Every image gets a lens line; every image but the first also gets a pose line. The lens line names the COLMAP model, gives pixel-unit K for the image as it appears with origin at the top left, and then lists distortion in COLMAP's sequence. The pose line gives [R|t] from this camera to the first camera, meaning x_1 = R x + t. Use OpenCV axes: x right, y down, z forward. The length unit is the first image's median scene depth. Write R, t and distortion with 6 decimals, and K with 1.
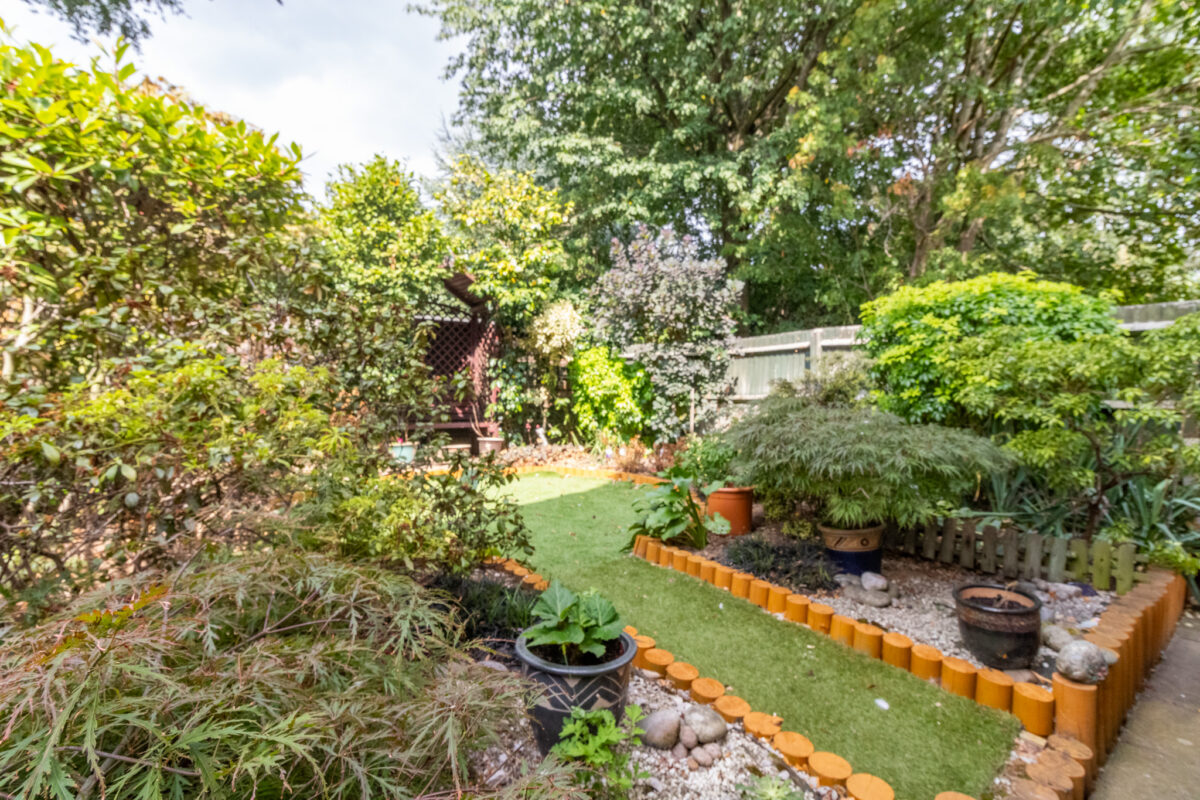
lens RADIAL K [[548.8, 0, 599.5], [0, 548.8, 398.3], [0, 0, 1]] dist [0.006908, 0.000346]
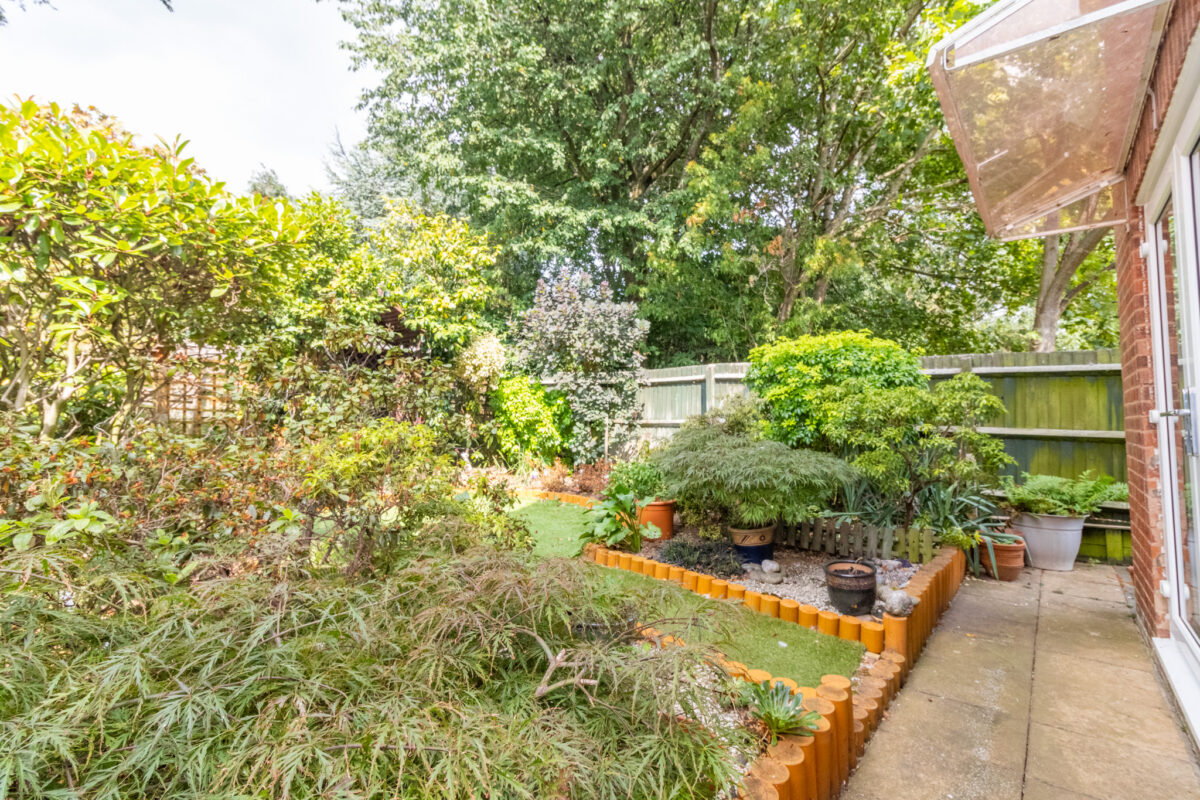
lens RADIAL K [[548.8, 0, 602.0], [0, 548.8, 400.5], [0, 0, 1]] dist [0.006908, 0.000346]
pose [[0.978415, 0.000727, 0.206646, -0.089270], [0.005066, 0.999609, -0.027502, -0.019492], [-0.206586, 0.027955, 0.978029, -0.120135]]
